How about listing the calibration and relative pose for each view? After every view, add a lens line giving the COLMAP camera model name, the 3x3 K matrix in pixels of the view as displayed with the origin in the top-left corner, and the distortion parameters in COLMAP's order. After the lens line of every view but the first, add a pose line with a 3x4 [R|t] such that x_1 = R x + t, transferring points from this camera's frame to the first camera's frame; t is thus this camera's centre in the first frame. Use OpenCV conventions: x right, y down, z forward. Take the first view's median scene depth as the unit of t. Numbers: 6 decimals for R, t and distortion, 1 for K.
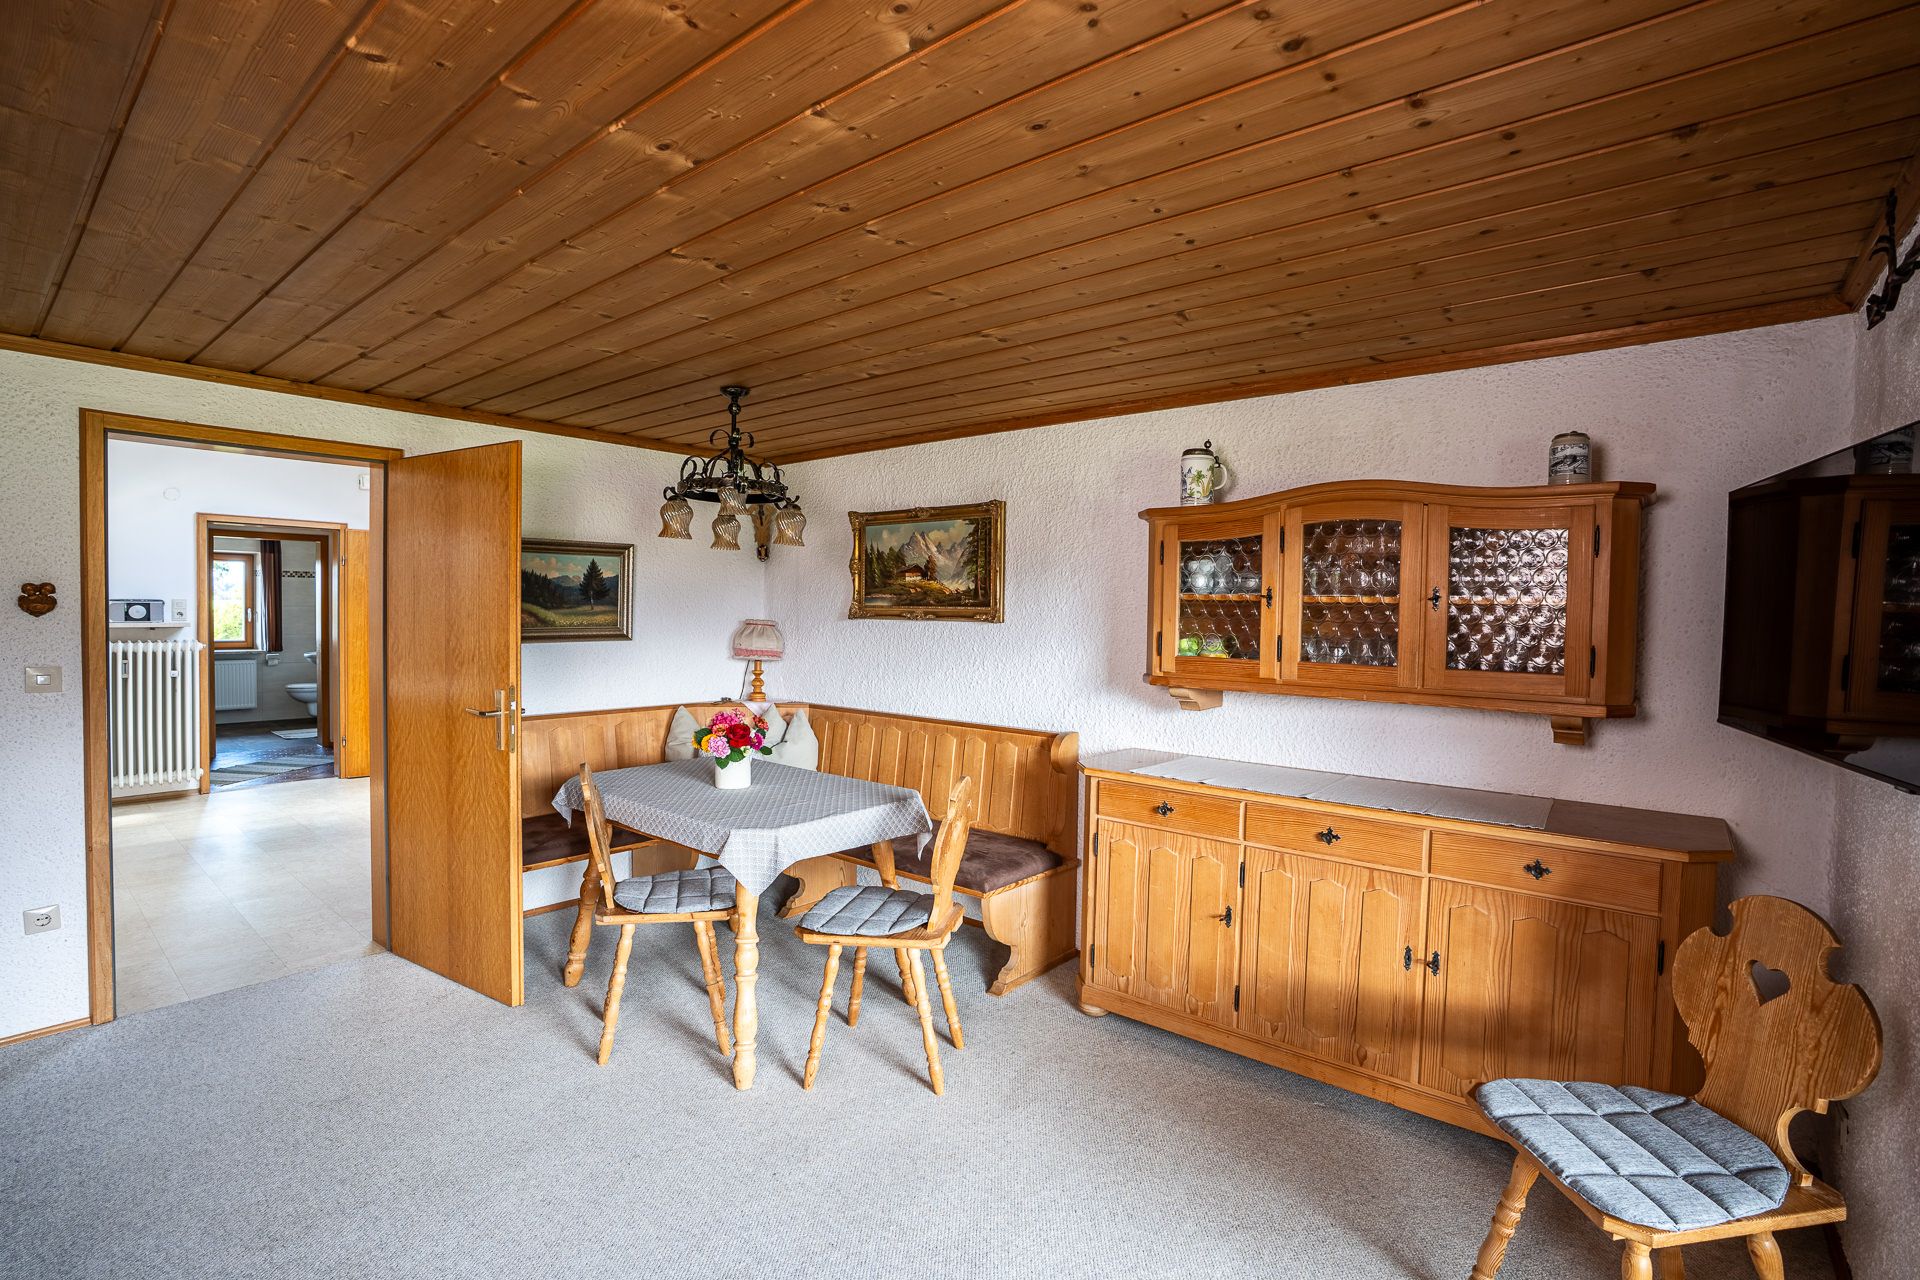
lens RADIAL K [[878.8, 0, 968.1], [0, 878.8, 635.5], [0, 0, 1]] dist [-0.020680, 0.000346]
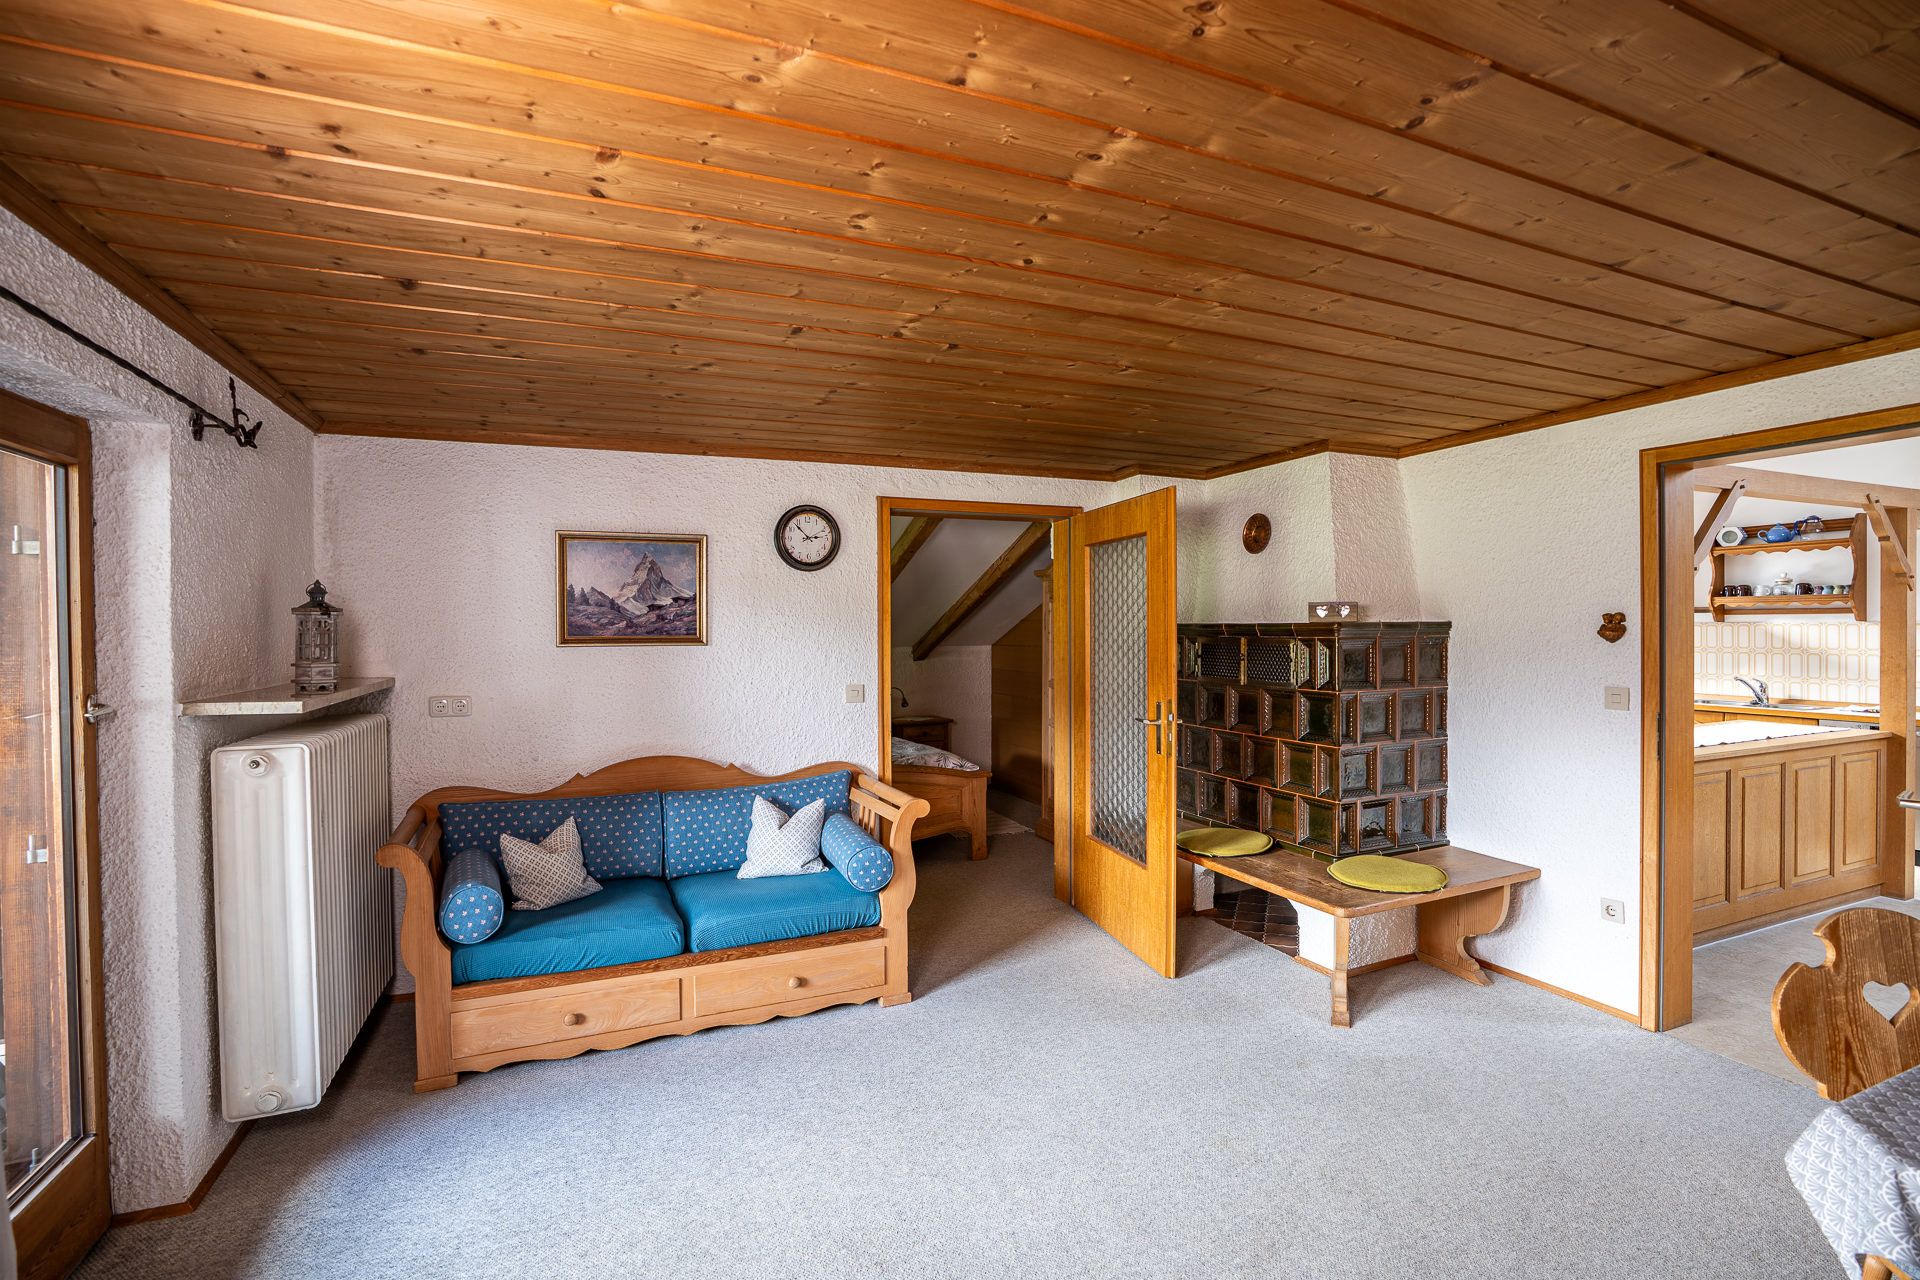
lens RADIAL K [[878.8, 0, 968.1], [0, 878.8, 639.2], [0, 0, 1]] dist [-0.020680, 0.000346]
pose [[-0.470489, -0.000777, -0.882405, 0.326502], [-0.012808, 0.999900, 0.005949, -0.021669], [0.882313, 0.014101, -0.470452, 0.767542]]
